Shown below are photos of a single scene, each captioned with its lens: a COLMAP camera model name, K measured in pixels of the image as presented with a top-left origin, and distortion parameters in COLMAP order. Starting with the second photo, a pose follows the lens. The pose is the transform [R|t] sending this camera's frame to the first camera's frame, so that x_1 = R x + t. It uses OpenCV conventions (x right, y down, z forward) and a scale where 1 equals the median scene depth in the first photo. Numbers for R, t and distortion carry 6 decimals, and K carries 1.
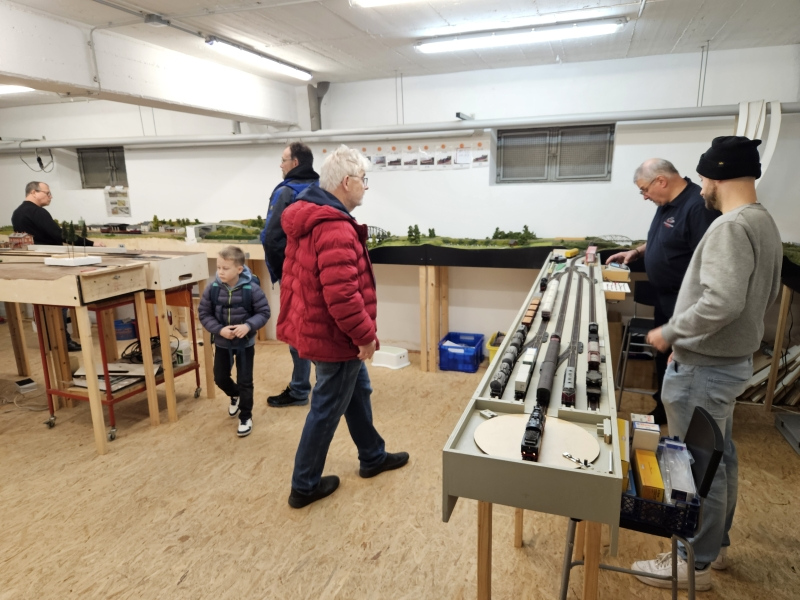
lens RADIAL K [[549.3, 0, 396.7], [0, 549.3, 297.8], [0, 0, 1]] dist [0.038313, -0.044940]
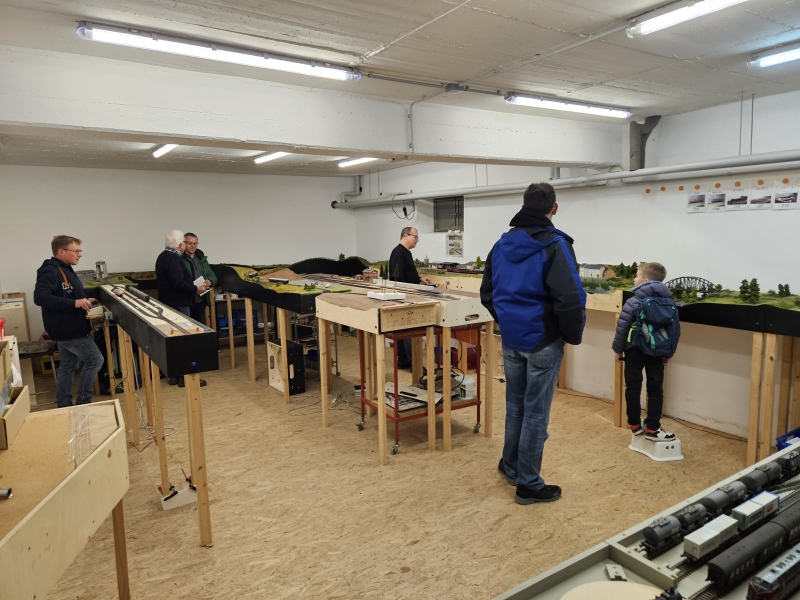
lens RADIAL K [[531.8, 0, 389.5], [0, 531.8, 290.5], [0, 0, 1]] dist [0.049595, -0.046953]
pose [[0.779798, 0.069031, -0.622214, 0.131248], [-0.115009, 0.992783, -0.033994, -0.036194], [0.615376, 0.098068, 0.782109, 0.093102]]
